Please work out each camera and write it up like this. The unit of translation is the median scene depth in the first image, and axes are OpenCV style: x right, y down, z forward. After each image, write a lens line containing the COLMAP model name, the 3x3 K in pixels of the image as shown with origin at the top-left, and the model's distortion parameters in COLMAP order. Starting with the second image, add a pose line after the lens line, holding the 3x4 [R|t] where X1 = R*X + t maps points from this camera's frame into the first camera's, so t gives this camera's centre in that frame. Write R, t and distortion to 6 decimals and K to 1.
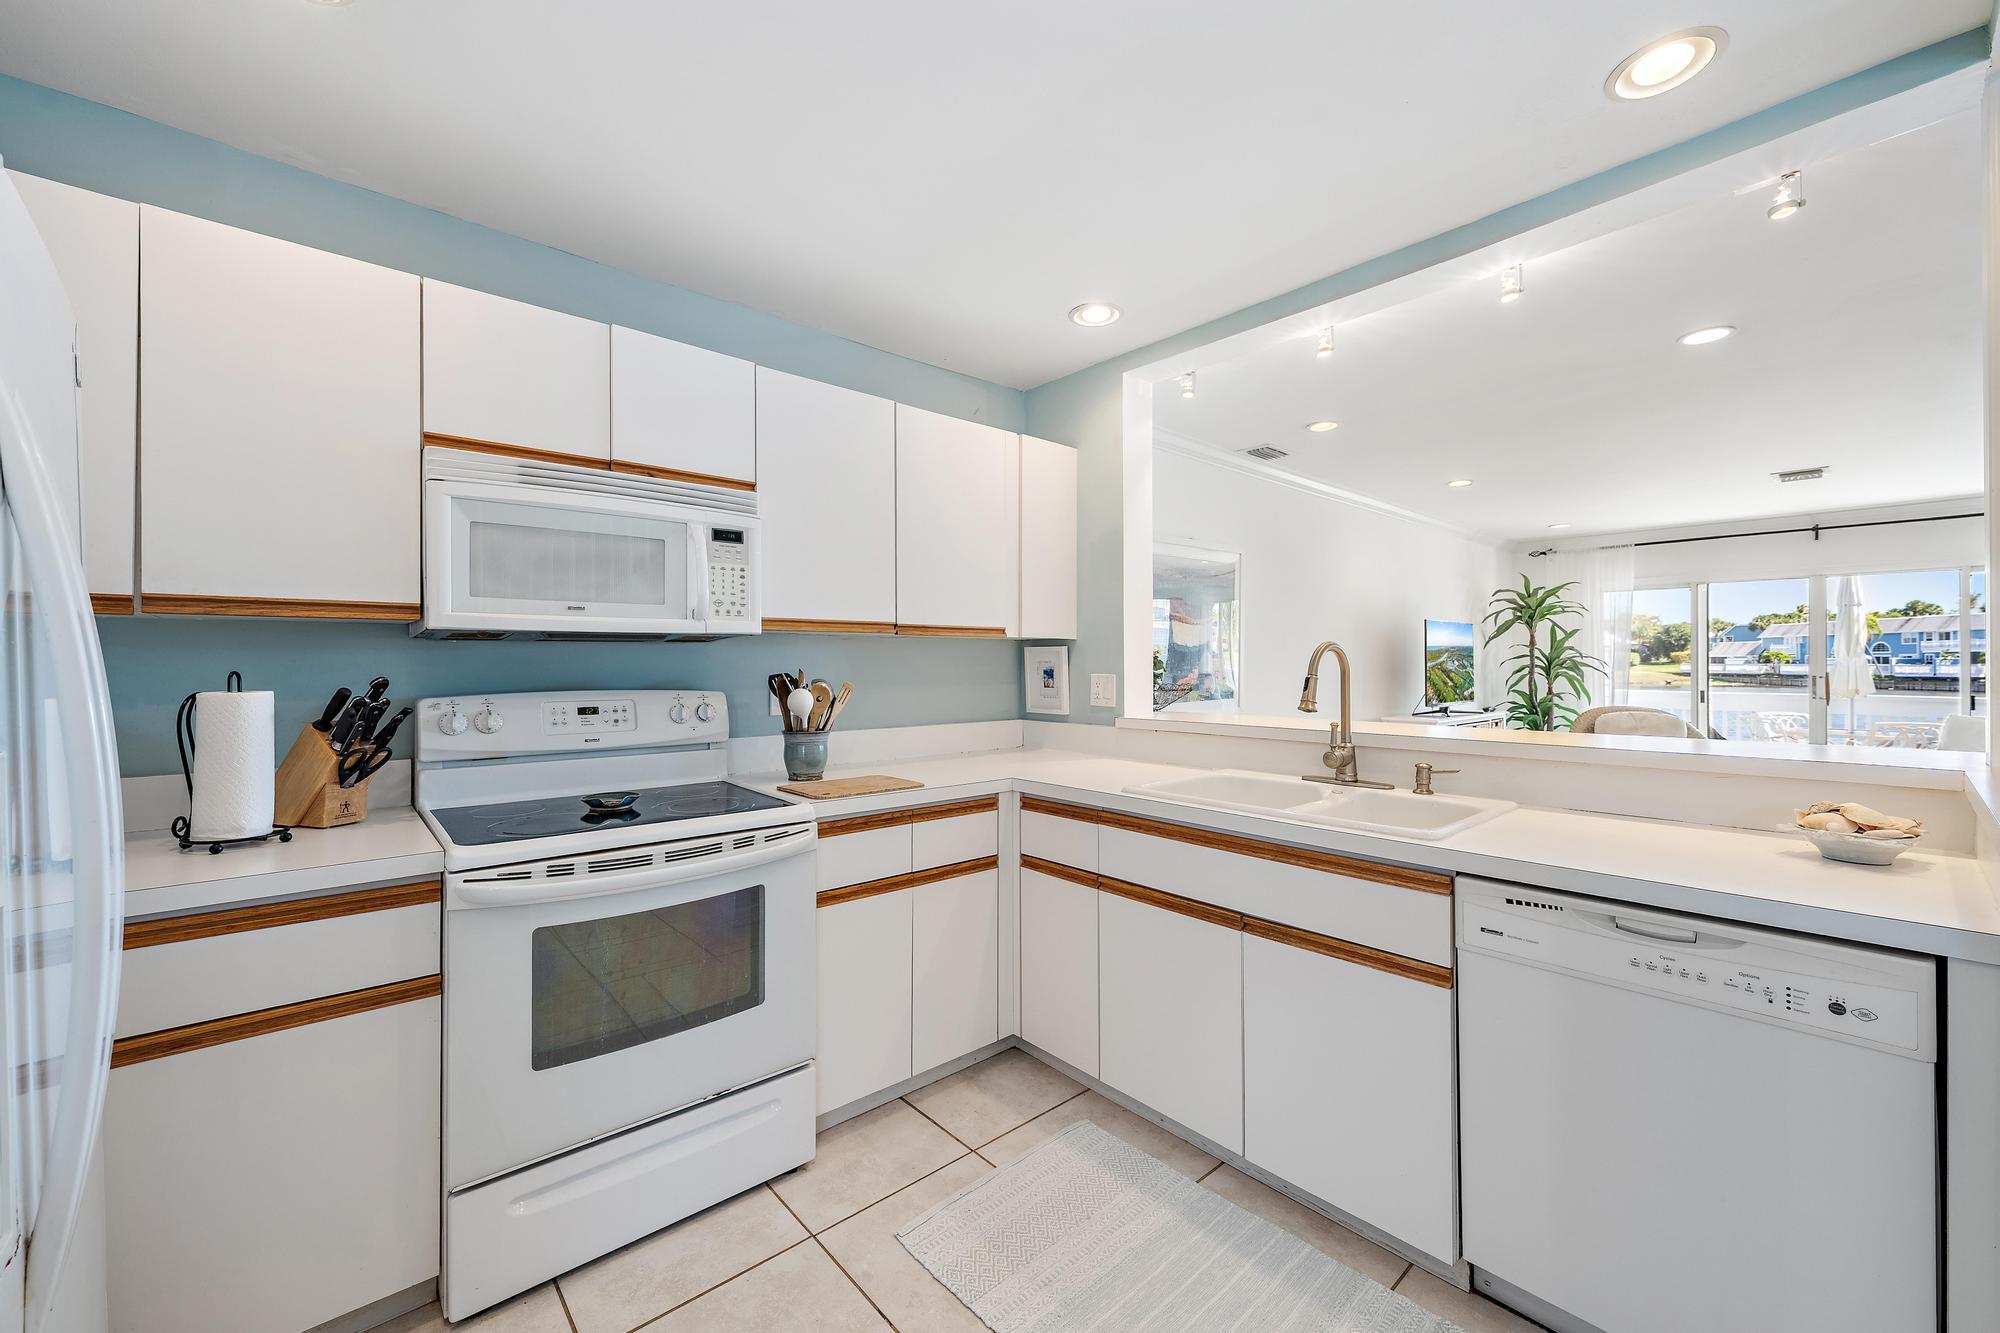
lens RADIAL K [[785.5, 0, 1011.1], [0, 785.5, 660.2], [0, 0, 1]] dist [0.001417, 0.000504]
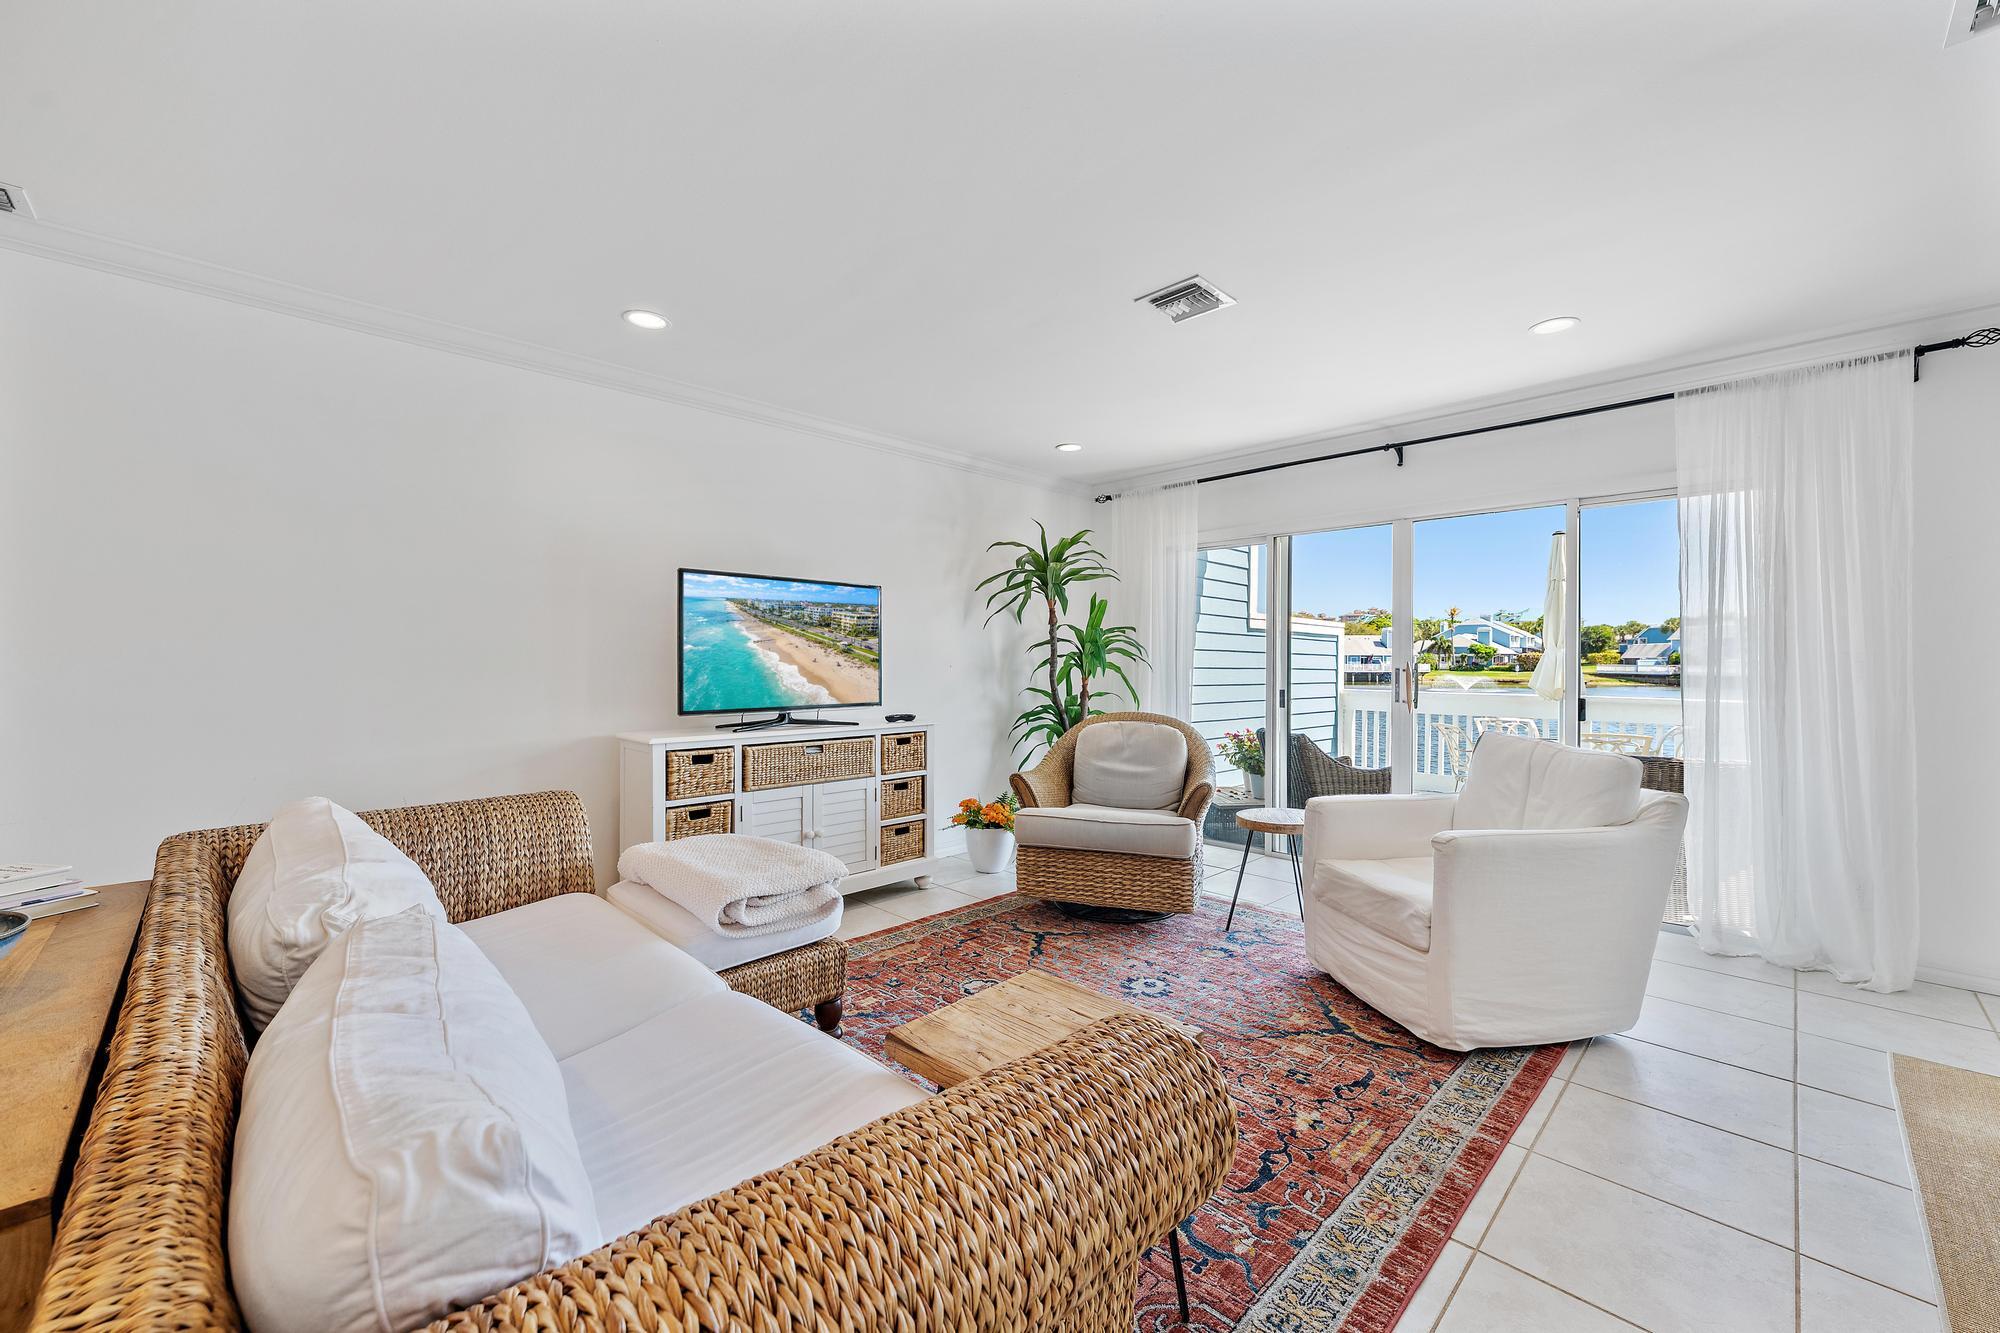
lens RADIAL K [[782.0, 0, 1000.0], [0, 782.0, 666.5], [0, 0, 1]] dist [-0.002154, -0.000173]
pose [[0.999047, 0.004251, 0.043440, 0.578450], [-0.004675, 0.999942, 0.009658, 0.011794], [-0.043397, -0.009851, 0.999009, 0.308571]]
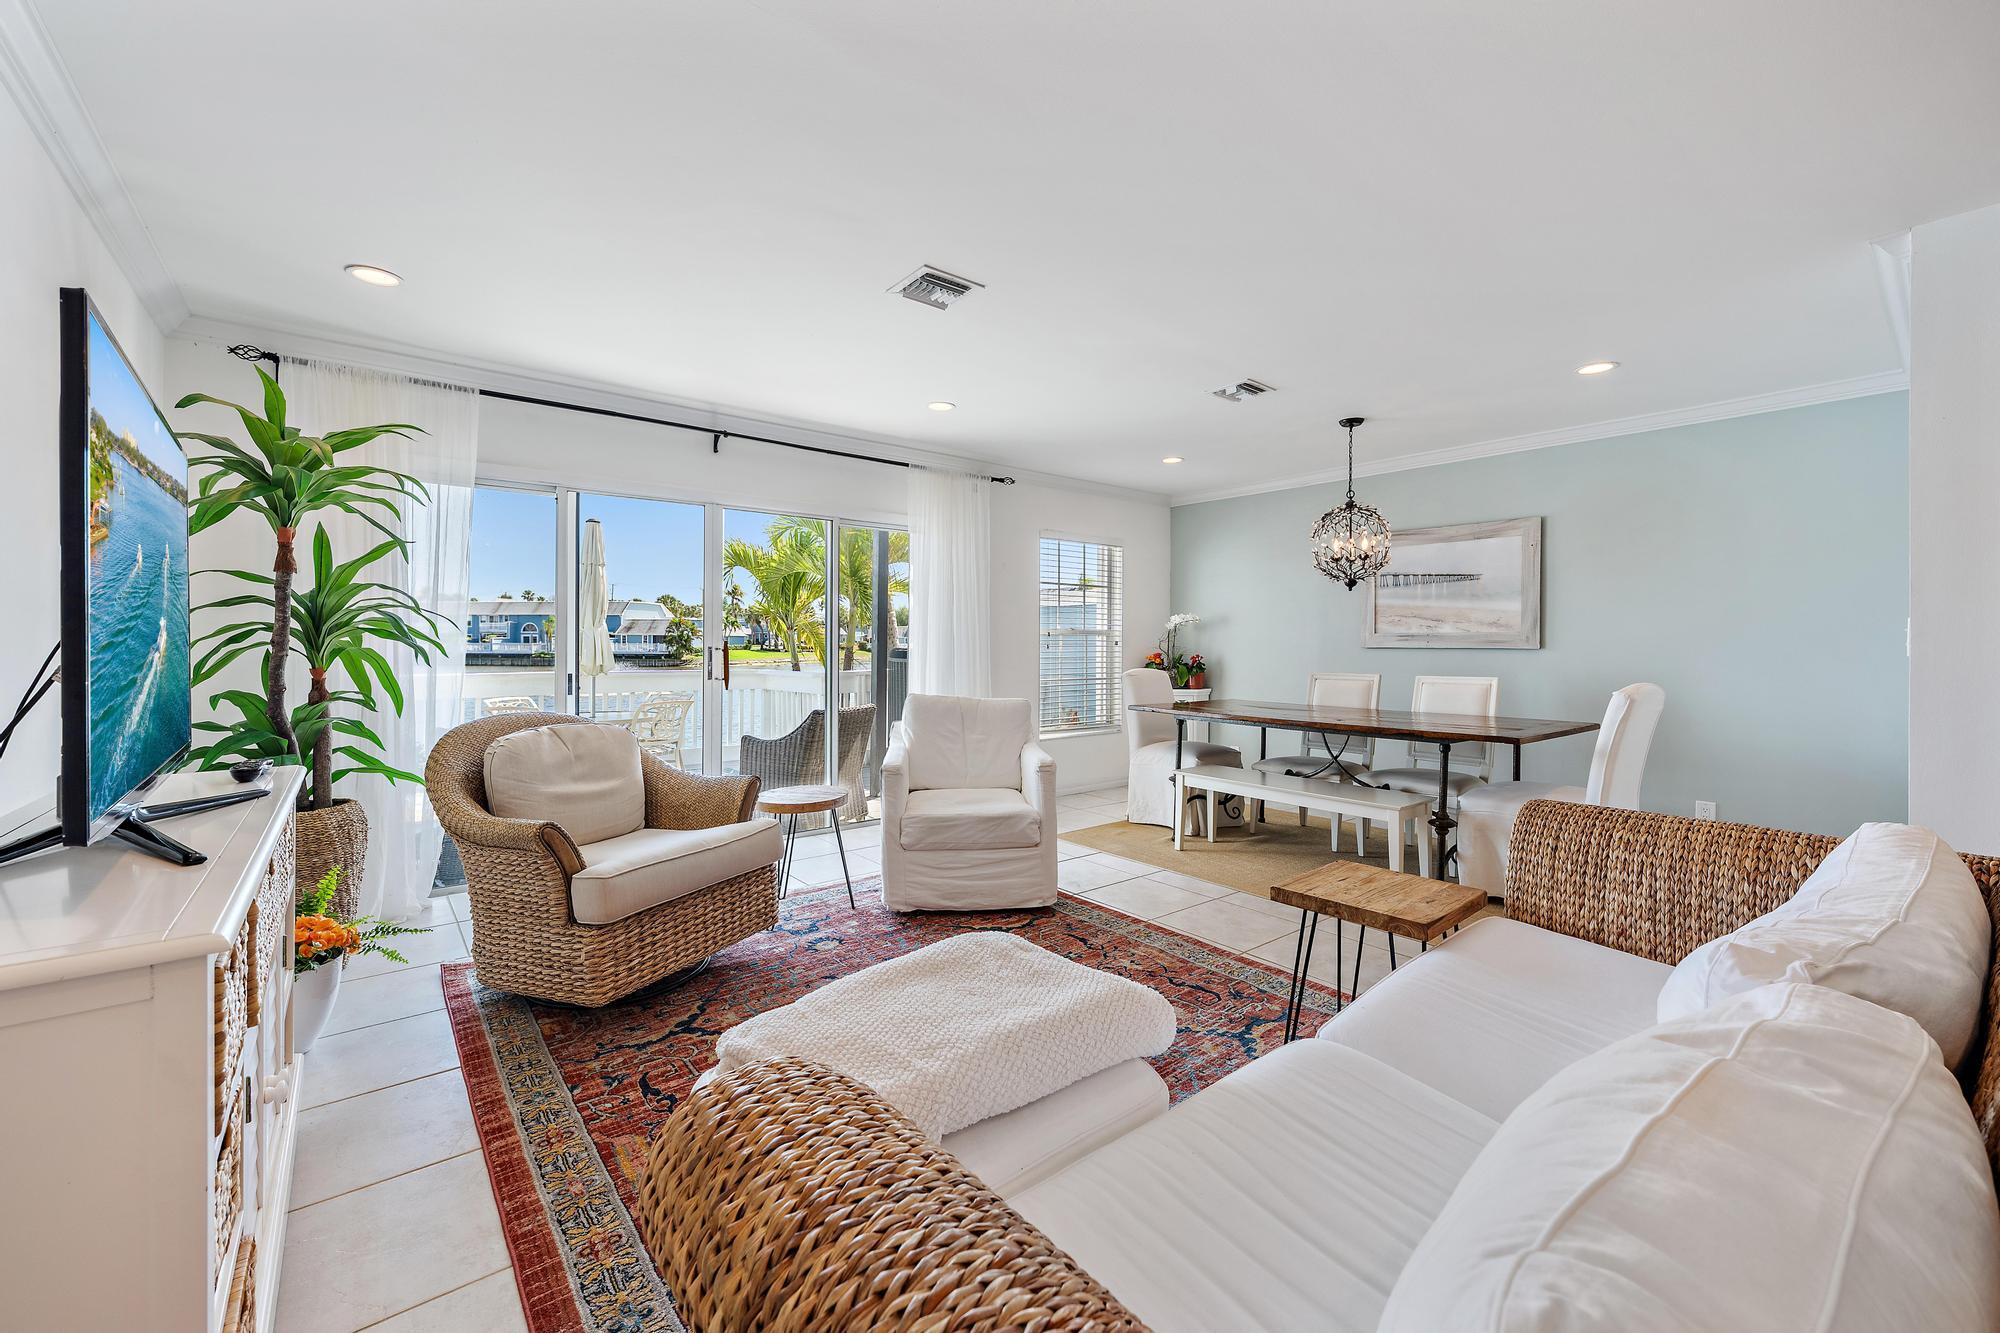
lens RADIAL K [[794.6, 0, 1006.0], [0, 794.6, 644.5], [0, 0, 1]] dist [-0.000142, 0.000014]
pose [[0.048807, -0.000304, 0.998808, 0.294482], [-0.006606, 0.999978, 0.000627, 0.013681], [-0.998786, -0.006629, 0.048804, 0.625203]]
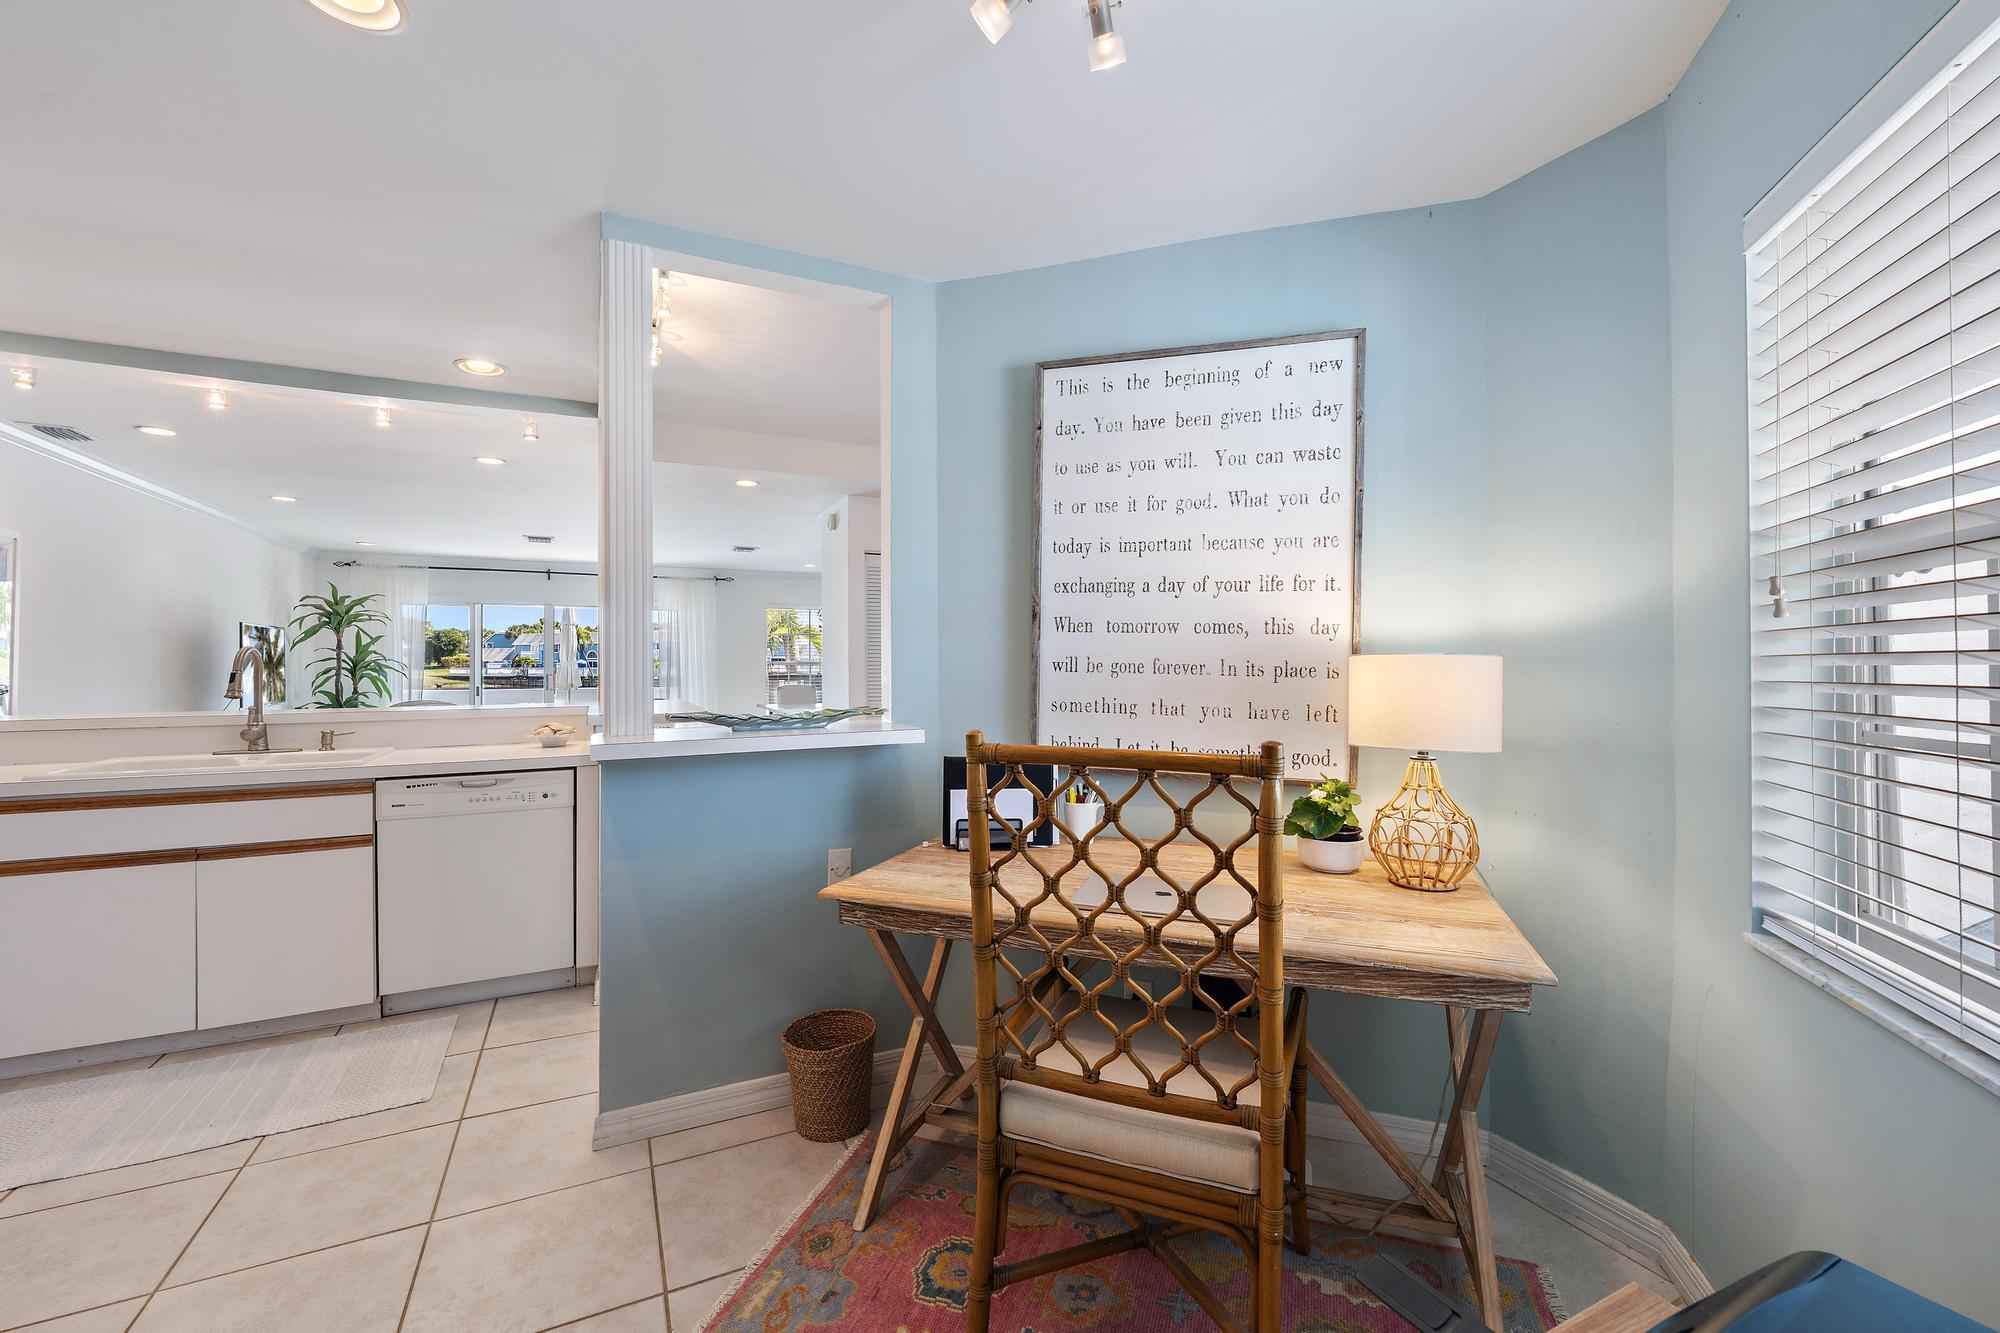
lens RADIAL K [[822.9, 0, 1006.3], [0, 822.9, 659.0], [0, 0, 1]] dist [0.000817, -0.000232]
pose [[0.266936, 0.006419, 0.963693, -0.182631], [0.000276, 0.999977, -0.006737, 0.002588], [-0.963714, 0.002064, 0.266928, -0.187032]]
